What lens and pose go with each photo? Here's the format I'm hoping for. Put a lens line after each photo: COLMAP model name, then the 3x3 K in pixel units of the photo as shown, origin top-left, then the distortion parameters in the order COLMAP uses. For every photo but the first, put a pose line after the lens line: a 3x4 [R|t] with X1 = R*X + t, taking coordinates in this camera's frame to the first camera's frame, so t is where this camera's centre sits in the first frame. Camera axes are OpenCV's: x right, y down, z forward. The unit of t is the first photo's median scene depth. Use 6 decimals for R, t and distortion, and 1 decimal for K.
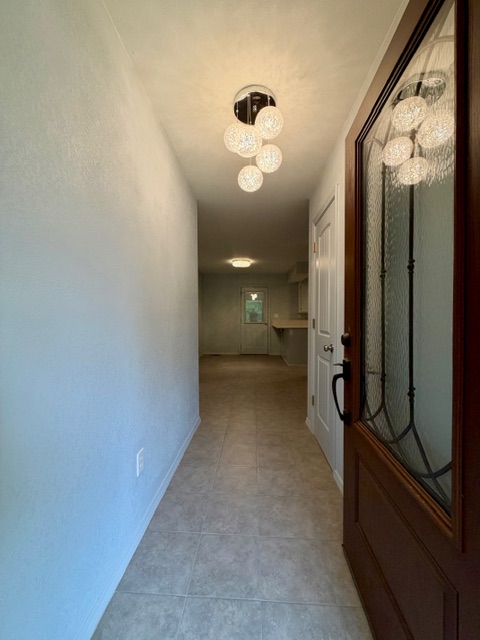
lens RADIAL K [[255.0, 0, 241.0], [0, 255.0, 317.7], [0, 0, 1]] dist [0.001062, 0.000008]
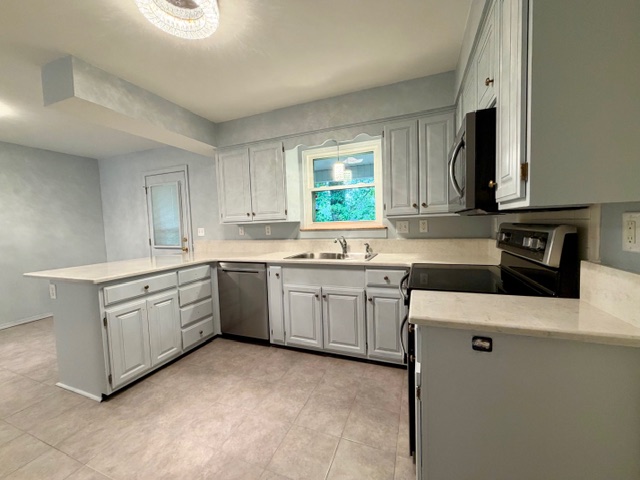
lens RADIAL K [[255.0, 0, 319.7], [0, 255.0, 240.5], [0, 0, 1]] dist [0.001062, 0.000008]
pose [[0.950758, -0.011347, -0.309728, 0.495219], [0.032086, 0.997564, 0.061946, -0.014032], [0.308270, -0.068834, 0.948805, 0.618447]]
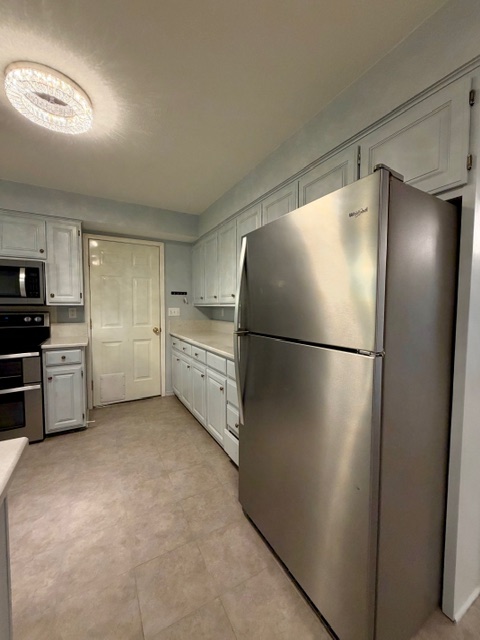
lens RADIAL K [[255.0, 0, 239.9], [0, 255.0, 318.7], [0, 0, 1]] dist [0.001062, 0.000008]
pose [[-0.544918, -0.045629, 0.837247, 0.114533], [-0.002294, 0.998596, 0.052930, -0.019232], [-0.838486, 0.026922, -0.544257, 0.754865]]
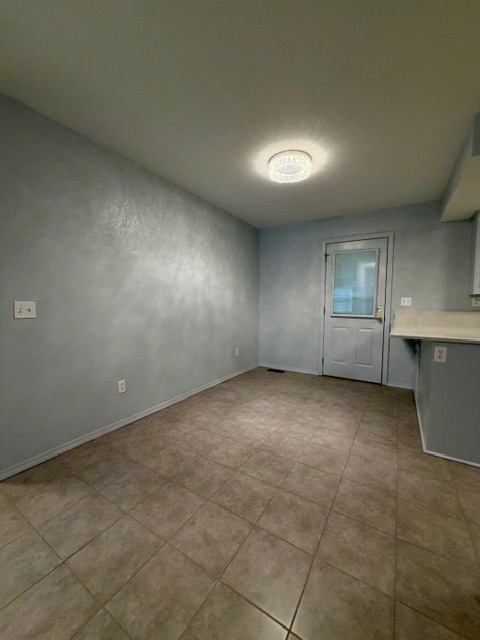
lens RADIAL K [[255.0, 0, 240.9], [0, 255.0, 319.0], [0, 0, 1]] dist [0.001062, 0.000008]
pose [[0.878628, 0.033618, -0.476322, 0.098004], [-0.007267, 0.998345, 0.057056, -0.000791], [0.477452, -0.046670, 0.877418, 0.470626]]
